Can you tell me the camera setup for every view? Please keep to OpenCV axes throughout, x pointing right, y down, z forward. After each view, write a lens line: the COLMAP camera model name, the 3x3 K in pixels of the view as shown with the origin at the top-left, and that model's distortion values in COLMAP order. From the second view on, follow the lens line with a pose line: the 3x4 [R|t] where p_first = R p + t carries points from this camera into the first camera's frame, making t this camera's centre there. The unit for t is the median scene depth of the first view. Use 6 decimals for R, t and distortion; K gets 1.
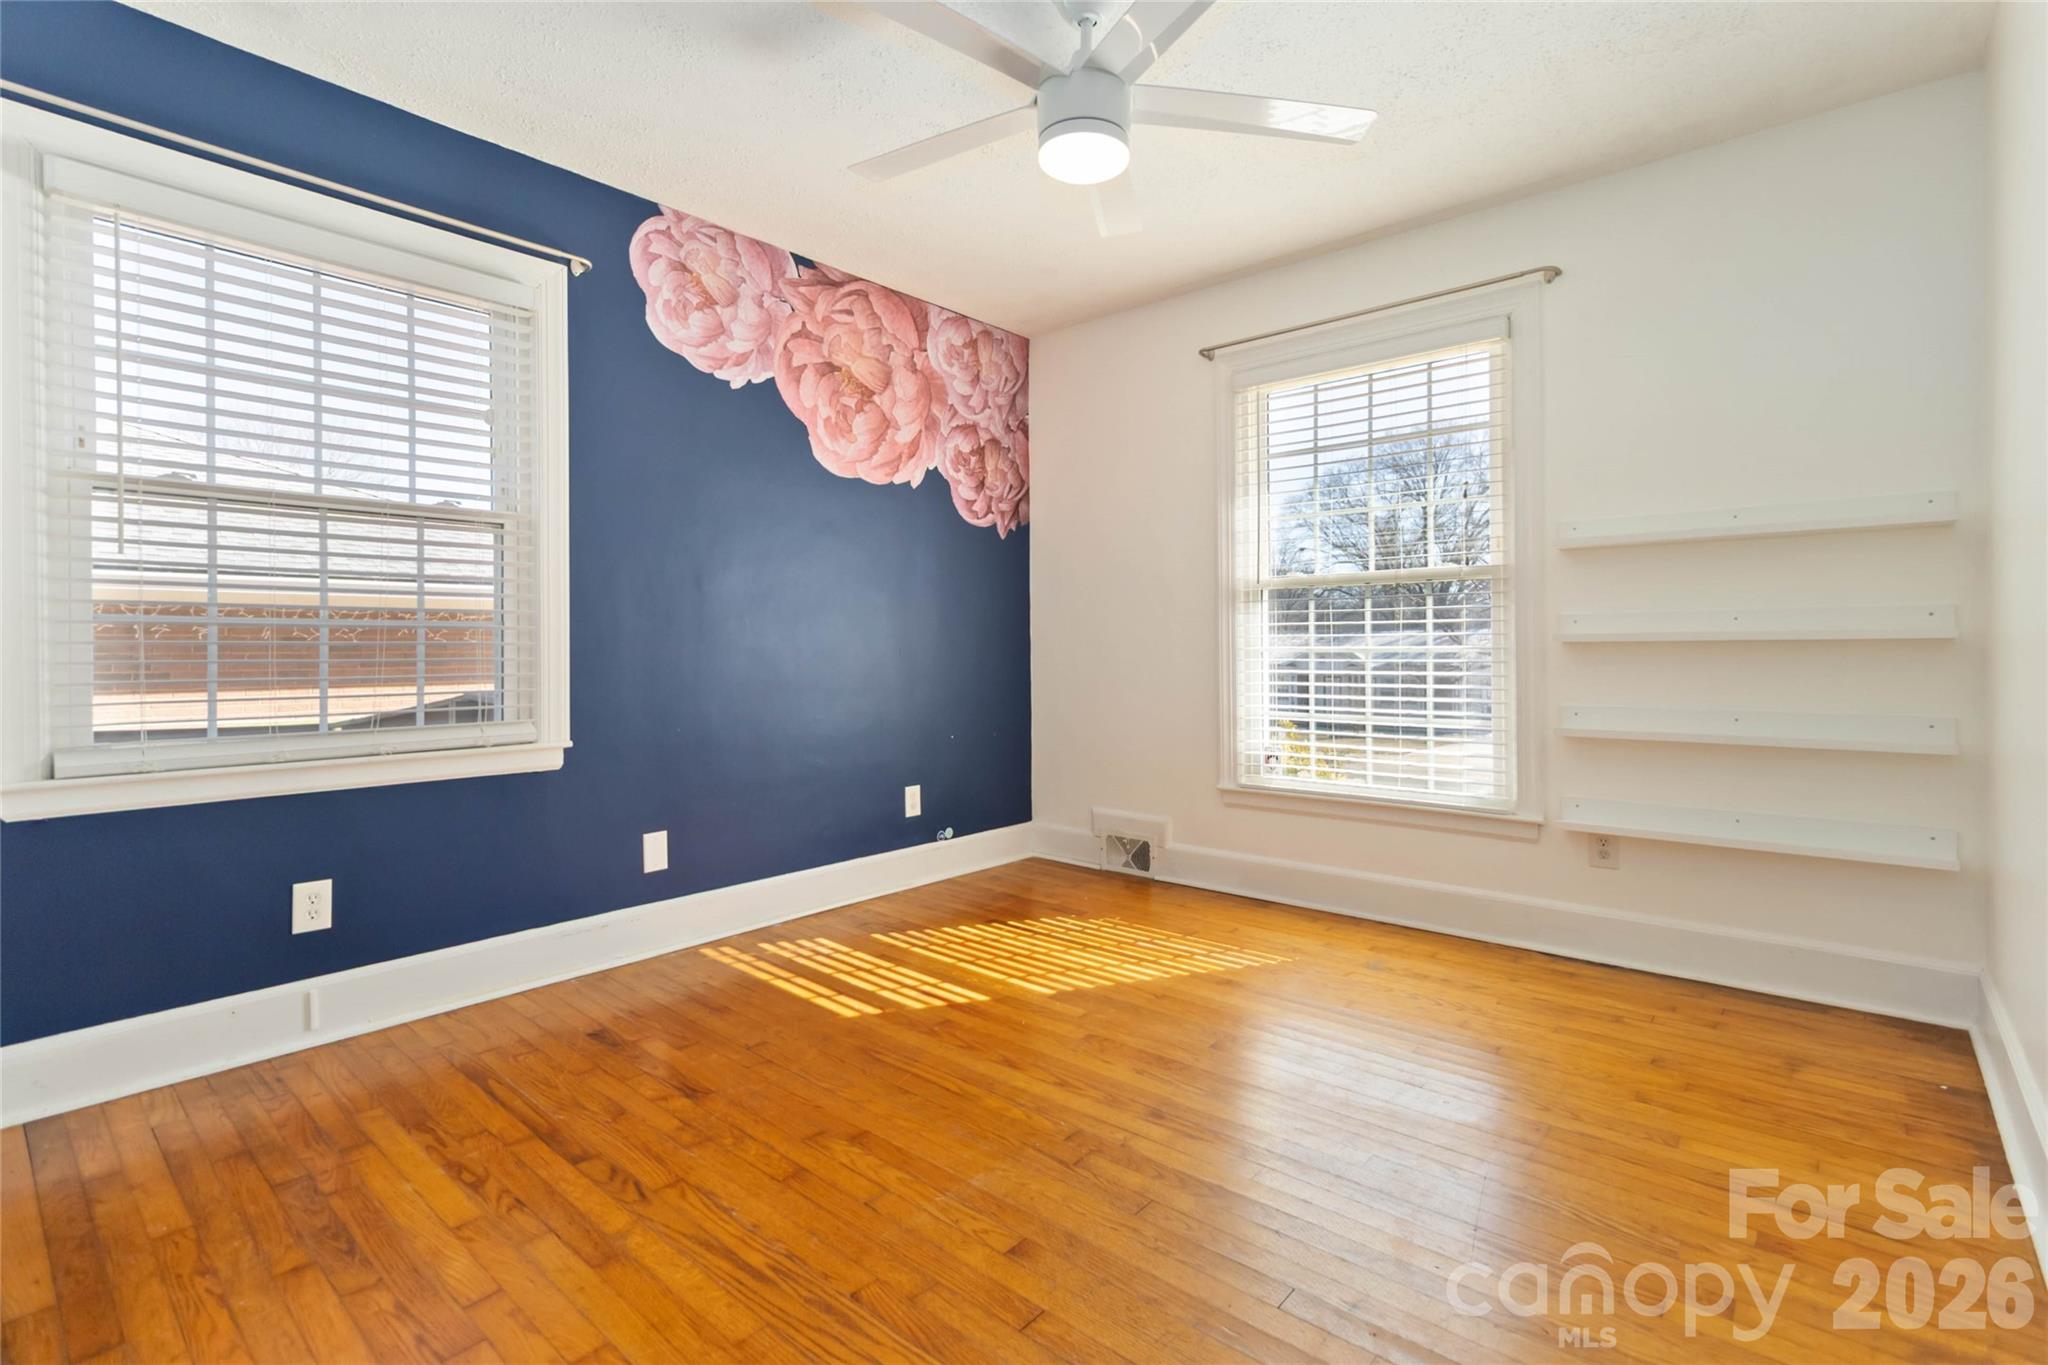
lens RADIAL K [[959.3, 0, 1032.4], [0, 959.3, 667.4], [0, 0, 1]] dist [0.001434, -0.000723]
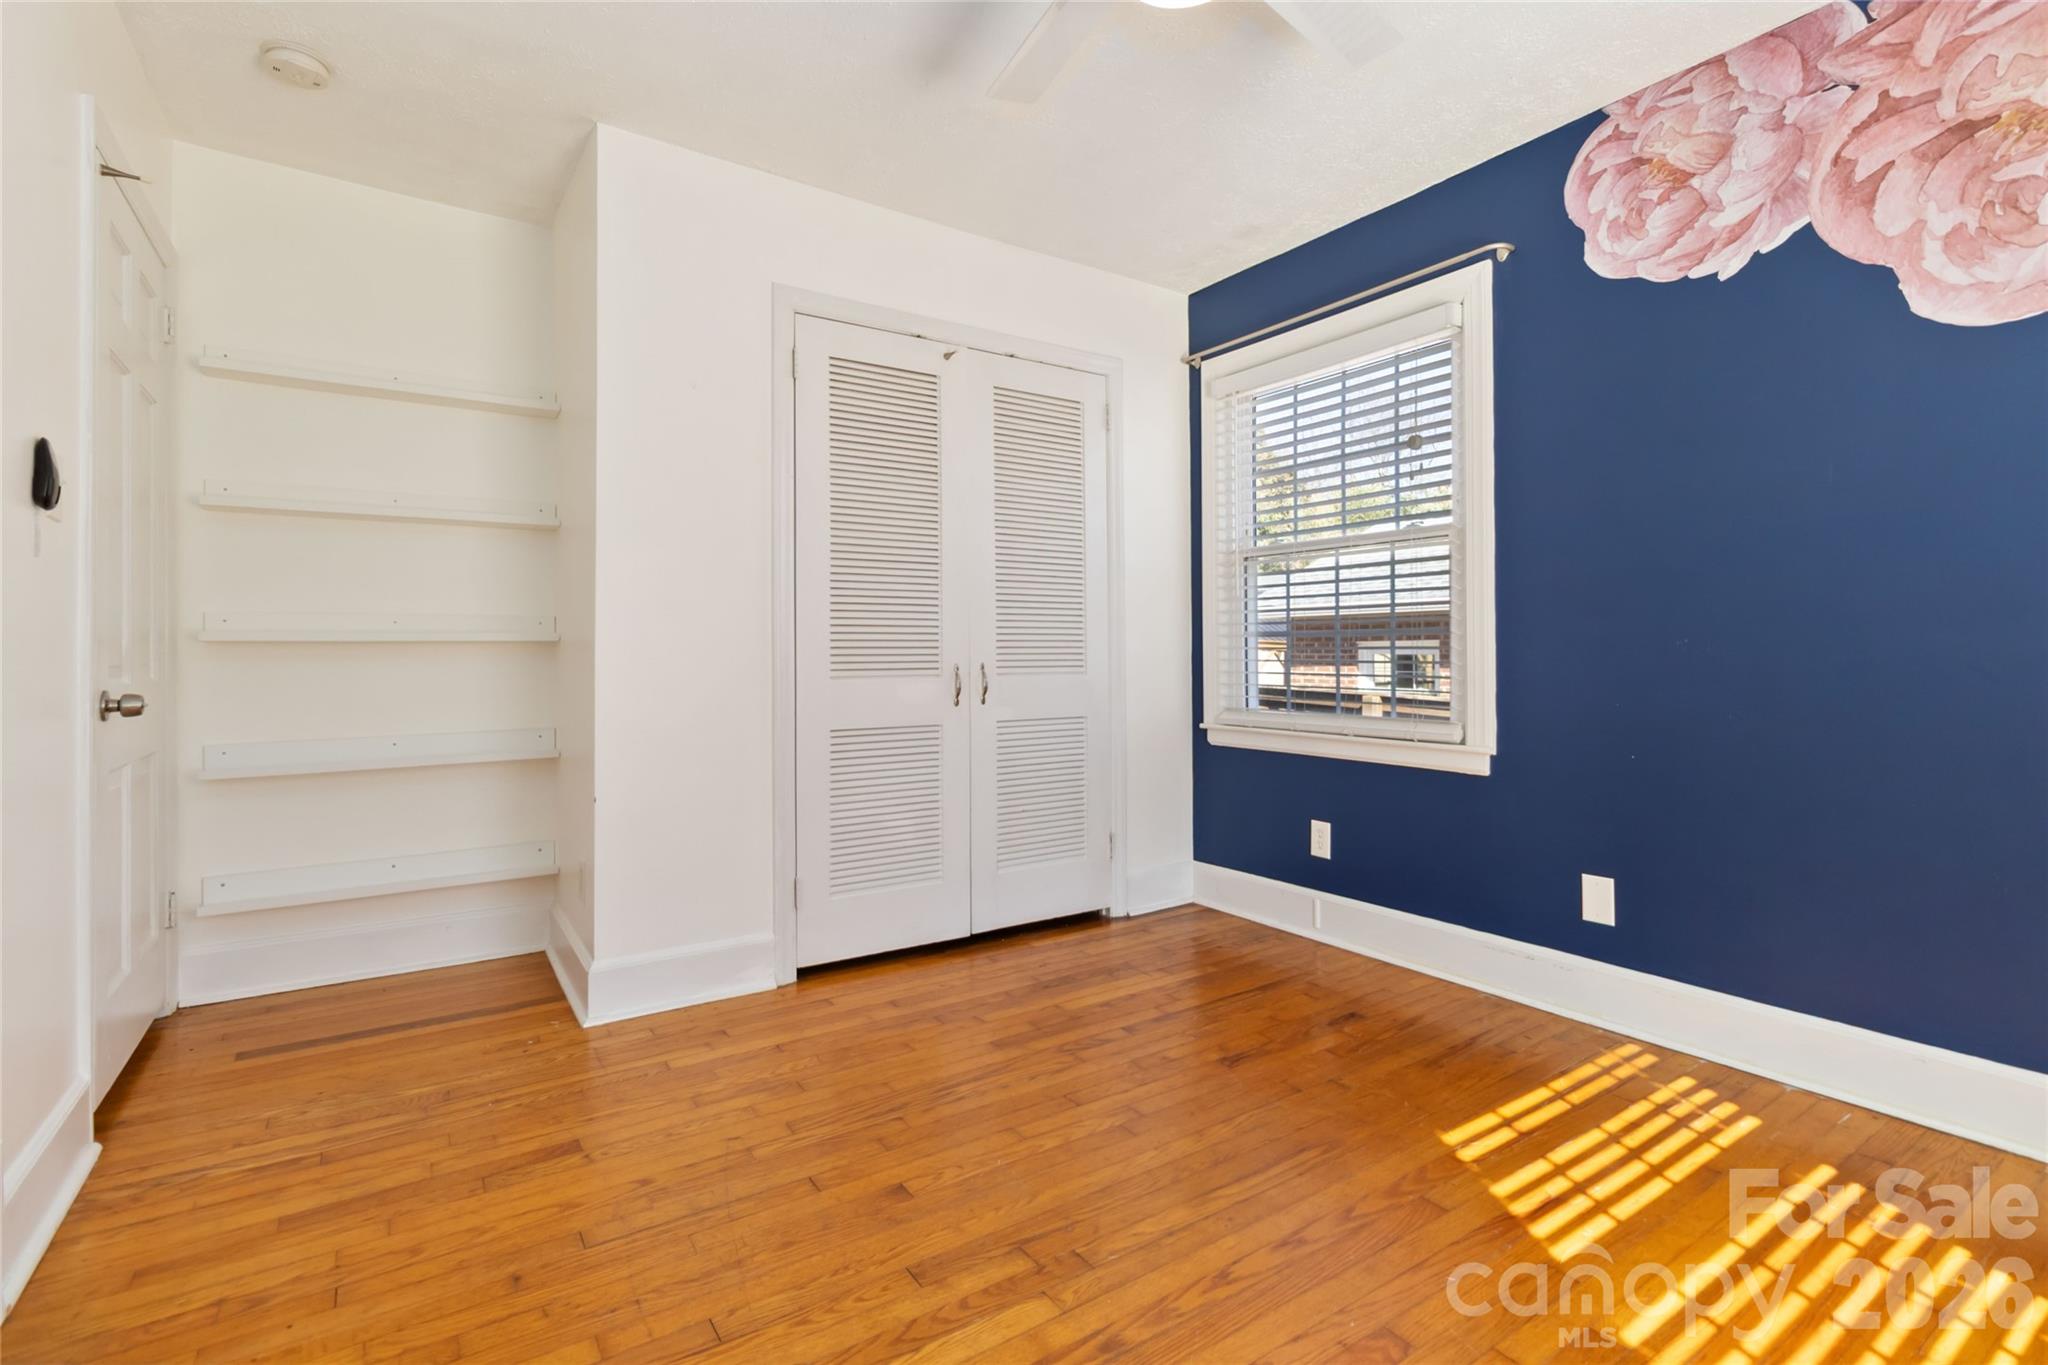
lens RADIAL K [[959.3, 0, 1031.1], [0, 959.3, 671.1], [0, 0, 1]] dist [0.001434, -0.000723]
pose [[-0.275067, 0.022462, -0.961163, 0.519128], [-0.016428, 0.999471, 0.028059, -0.018650], [0.961285, 0.023508, -0.274553, 0.739413]]
